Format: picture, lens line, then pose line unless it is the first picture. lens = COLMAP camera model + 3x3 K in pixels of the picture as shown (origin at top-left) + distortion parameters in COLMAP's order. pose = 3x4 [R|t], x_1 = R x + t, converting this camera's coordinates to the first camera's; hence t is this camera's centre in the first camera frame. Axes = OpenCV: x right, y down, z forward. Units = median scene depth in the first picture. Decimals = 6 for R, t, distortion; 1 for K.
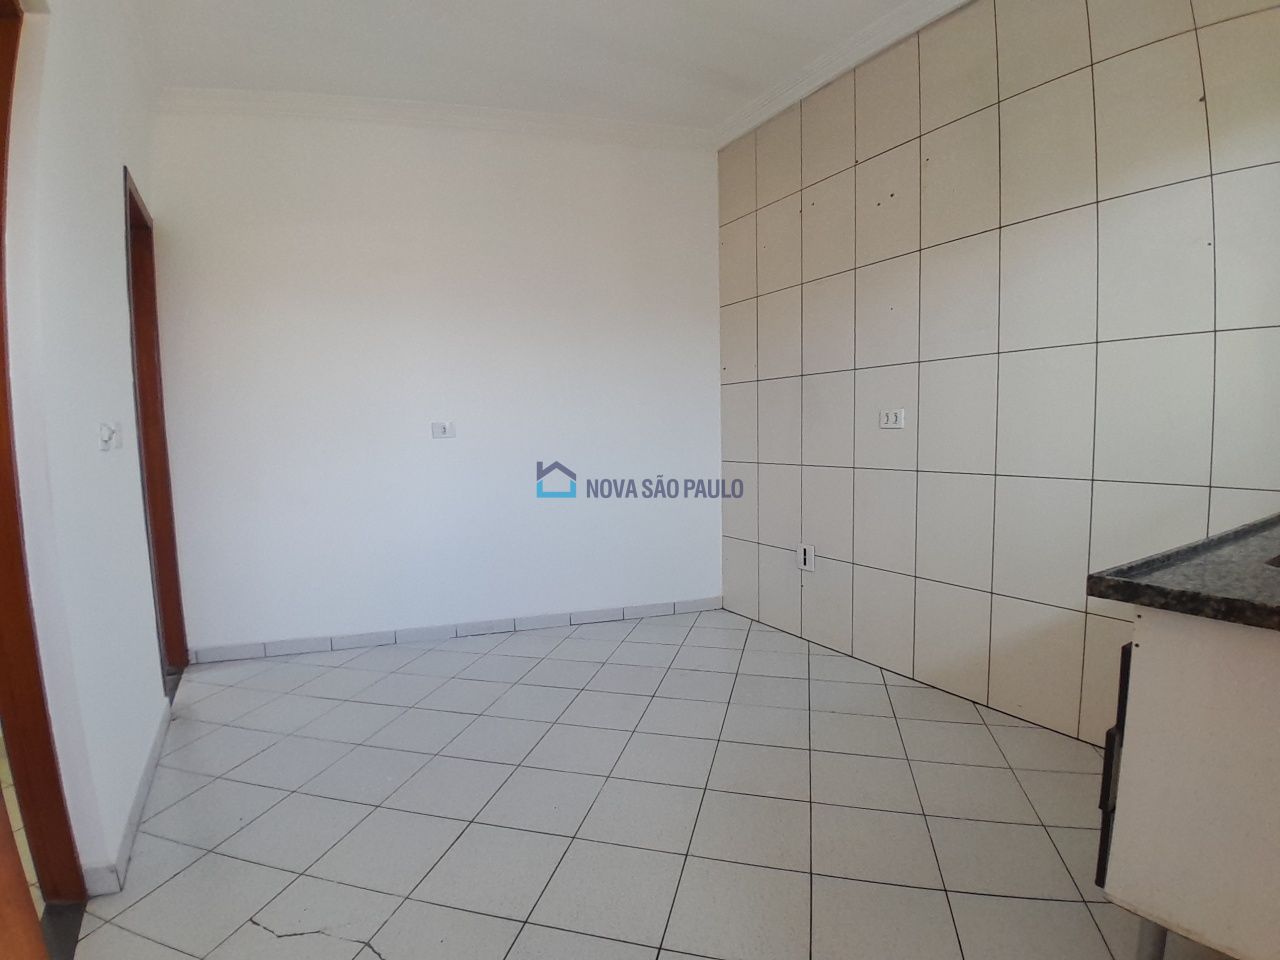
lens RADIAL K [[629.6, 0, 633.1], [0, 629.6, 486.9], [0, 0, 1]] dist [0.003941, -0.045132]
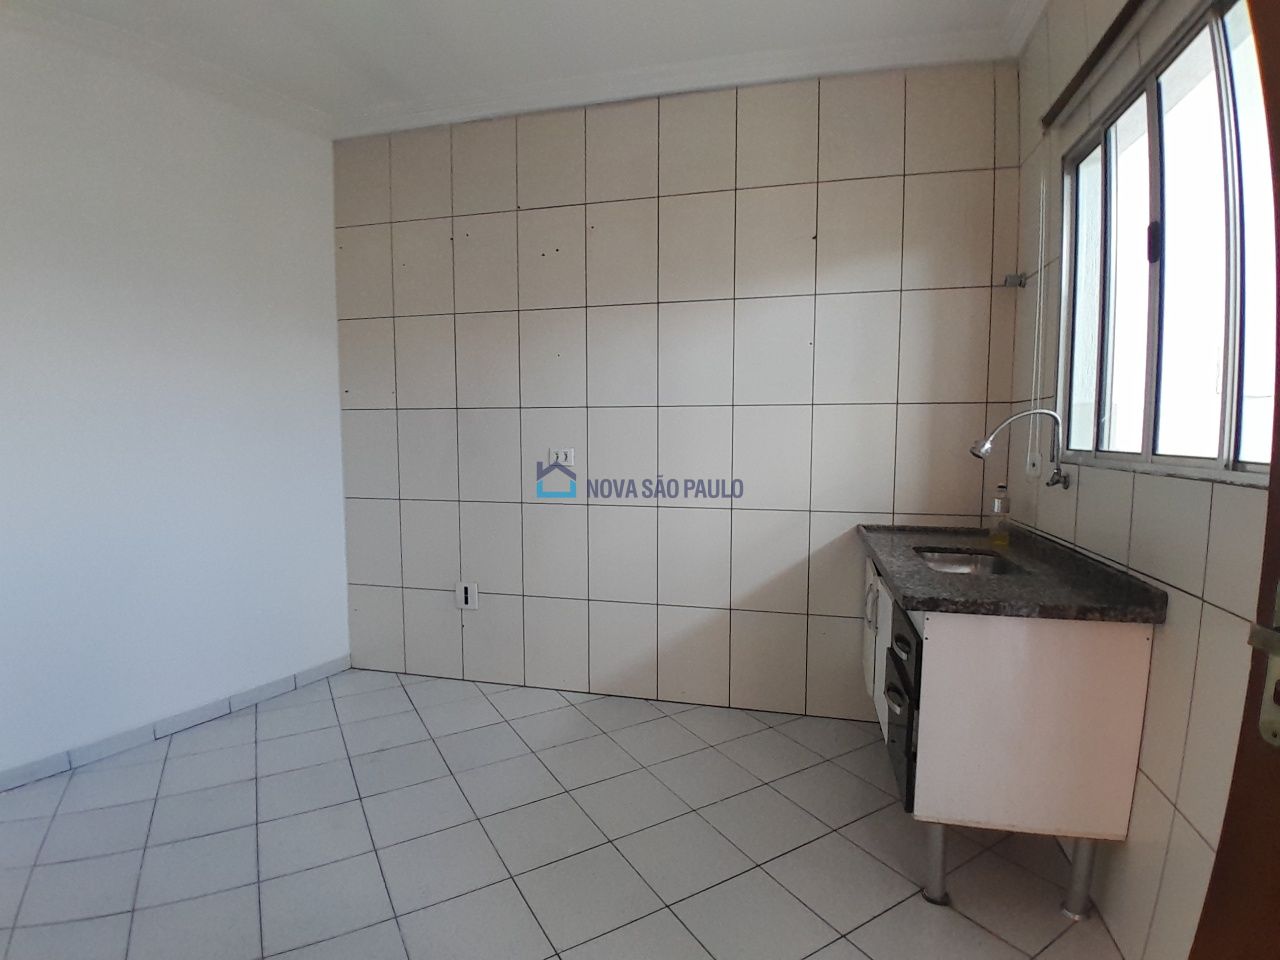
lens RADIAL K [[629.6, 0, 633.1], [0, 629.6, 486.9], [0, 0, 1]] dist [0.003941, -0.045132]
pose [[0.697459, -0.035693, 0.715735, -0.234210], [0.048949, 0.998799, 0.002110, -0.045108], [-0.714951, 0.033563, 0.698368, 0.135604]]
